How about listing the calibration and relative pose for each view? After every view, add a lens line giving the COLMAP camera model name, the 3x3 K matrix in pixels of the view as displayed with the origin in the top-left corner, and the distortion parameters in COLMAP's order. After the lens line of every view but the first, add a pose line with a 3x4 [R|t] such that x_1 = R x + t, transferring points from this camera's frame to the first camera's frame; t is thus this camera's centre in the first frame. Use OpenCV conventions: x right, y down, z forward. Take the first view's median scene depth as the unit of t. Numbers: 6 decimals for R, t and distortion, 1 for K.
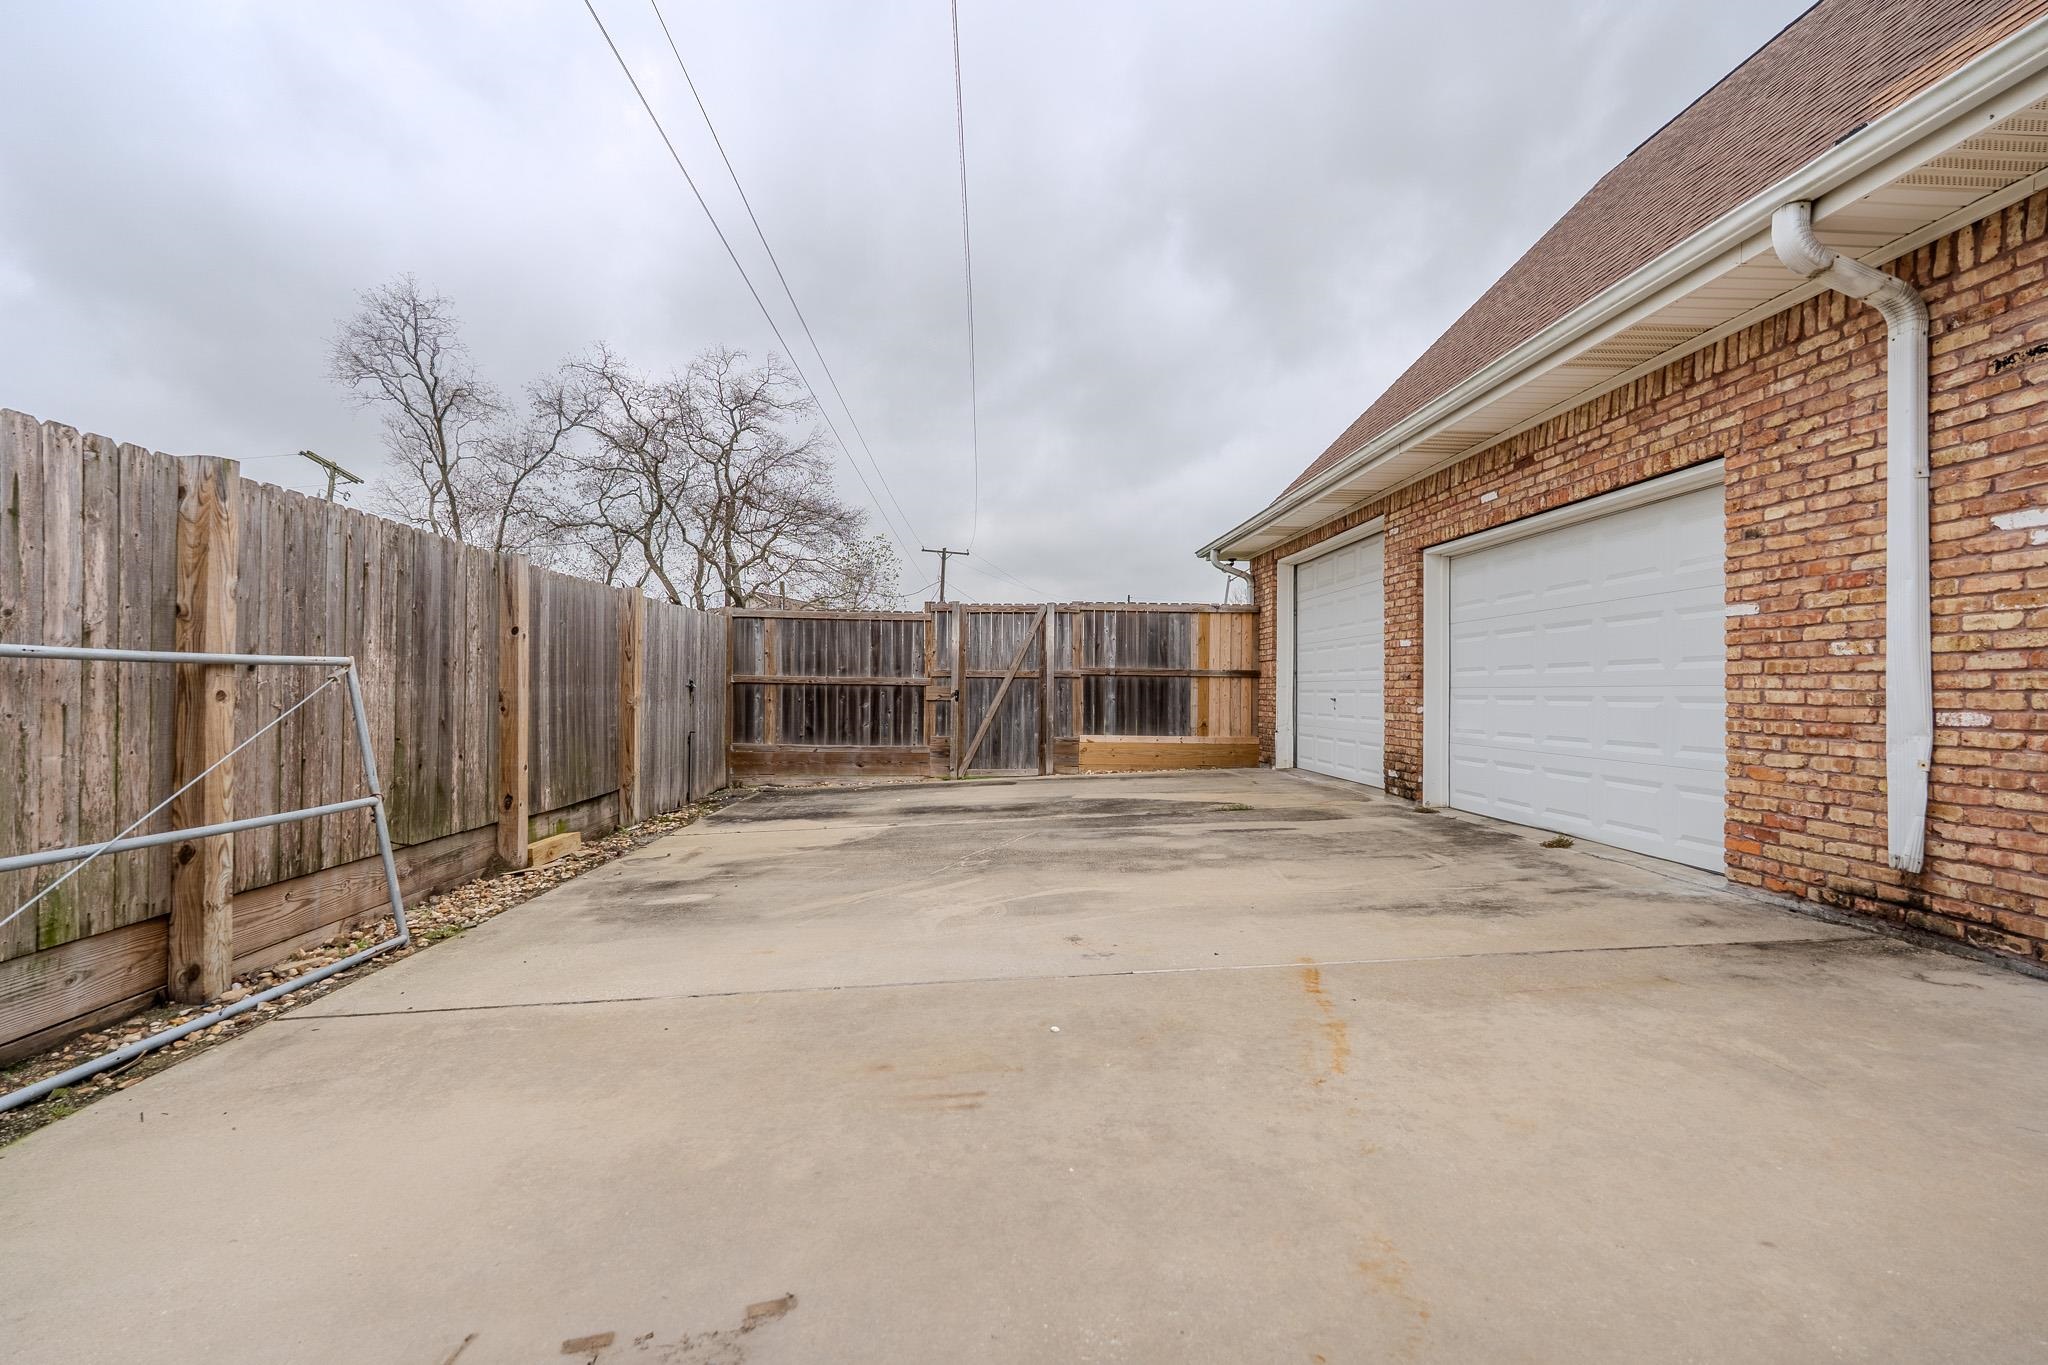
lens RADIAL K [[903.3, 0, 1024.0], [0, 903.3, 682.5], [0, 0, 1]] dist [-0.001765, -0.000289]
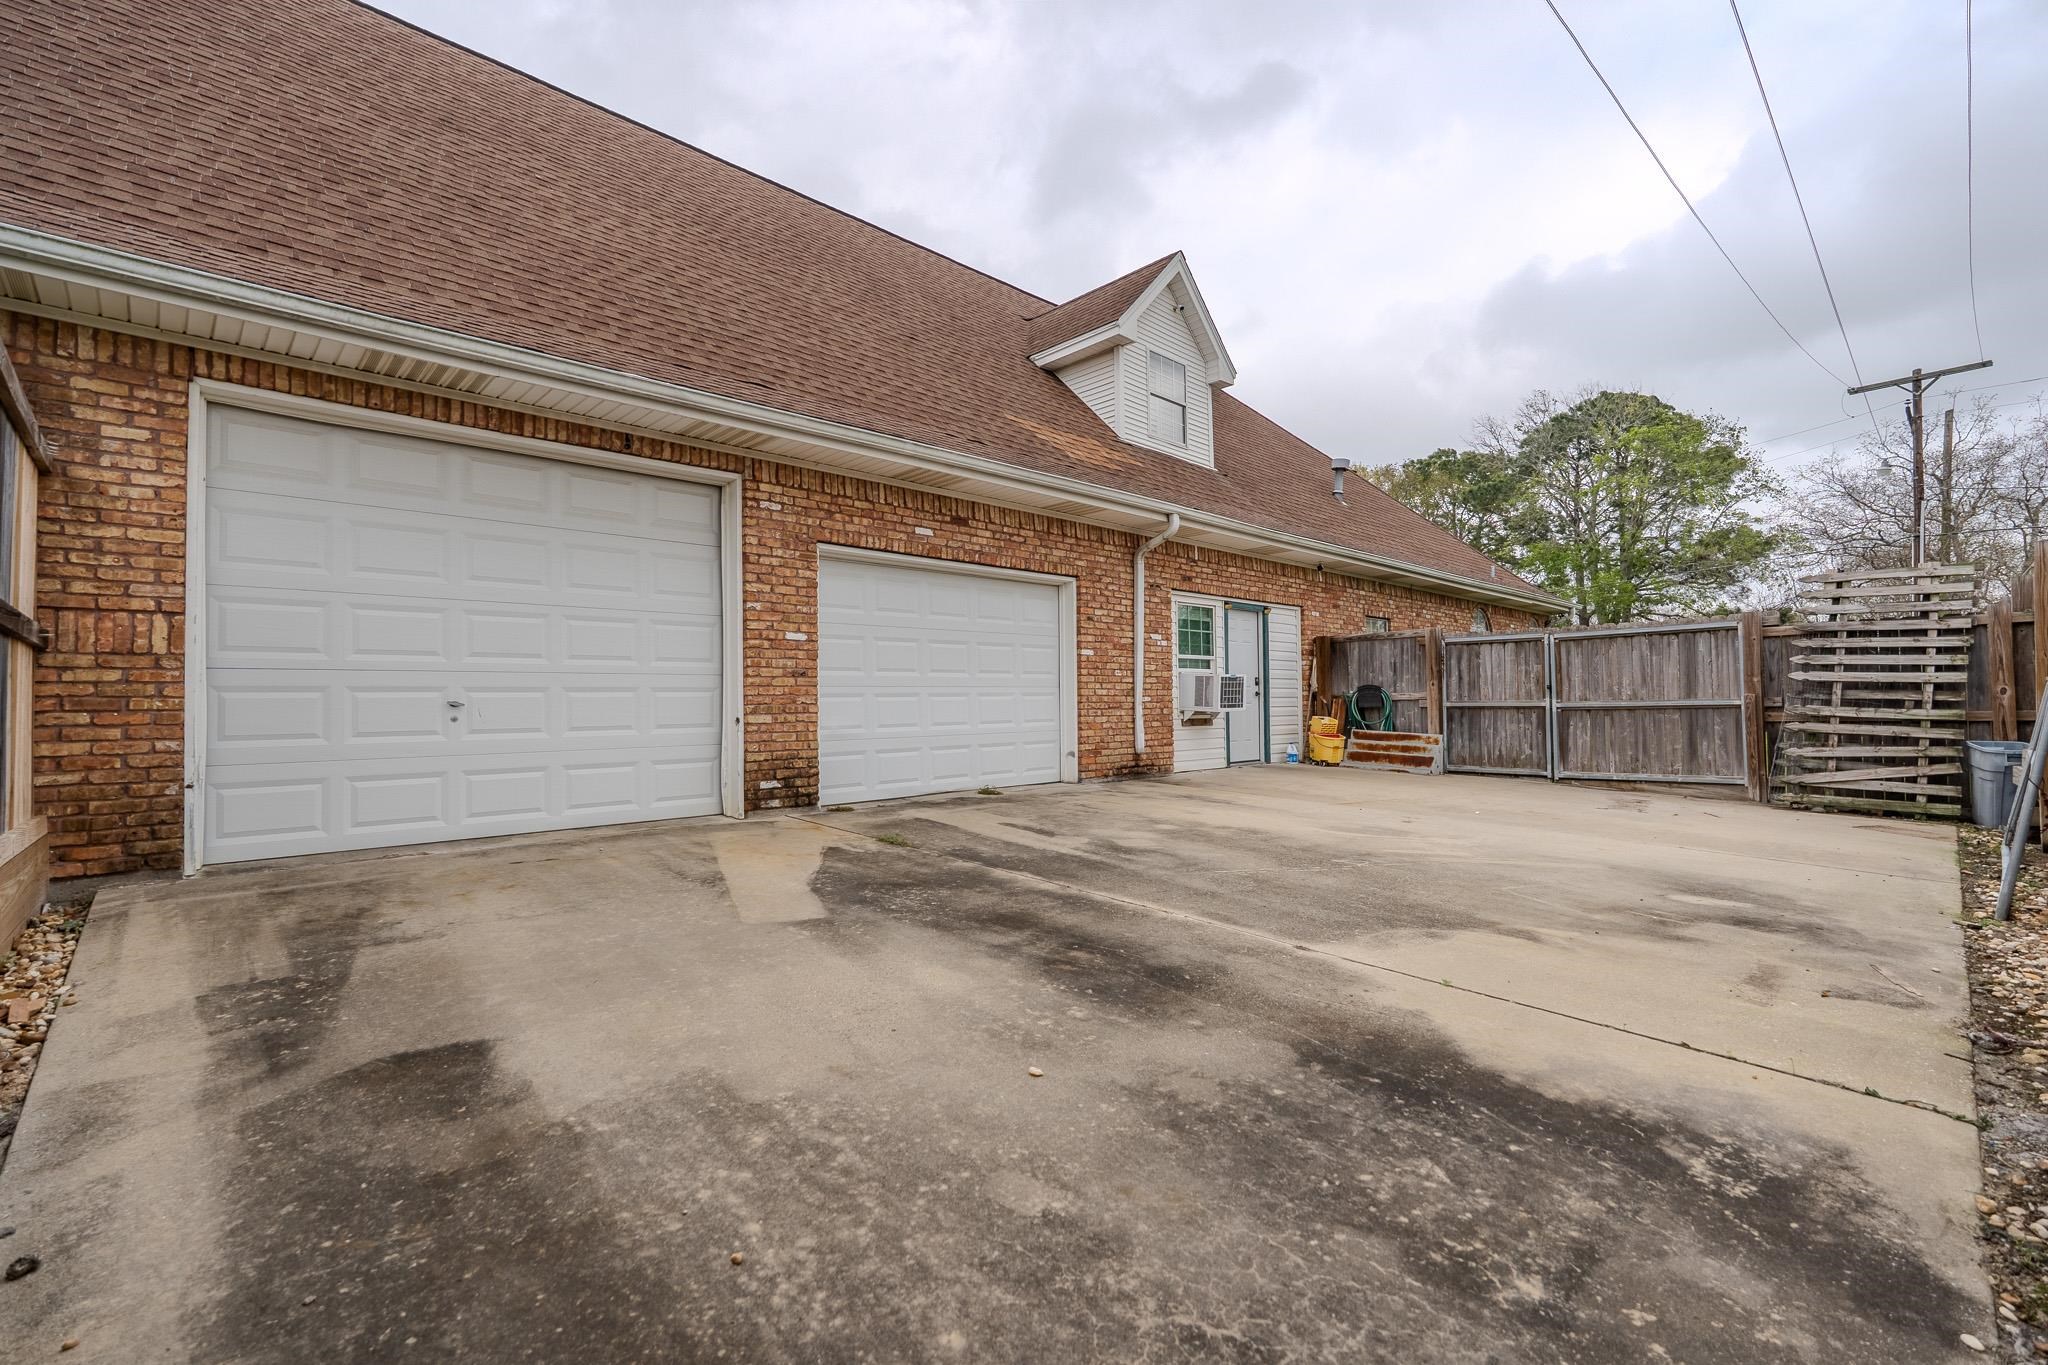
lens RADIAL K [[895.5, 0, 1024.0], [0, 895.5, 682.5], [0, 0, 1]] dist [-0.002959, -0.000075]
pose [[-0.657572, 0.006161, 0.753366, -0.558342], [-0.007652, 0.999860, -0.014856, 0.019441], [-0.753353, -0.015534, -0.657433, 1.931176]]
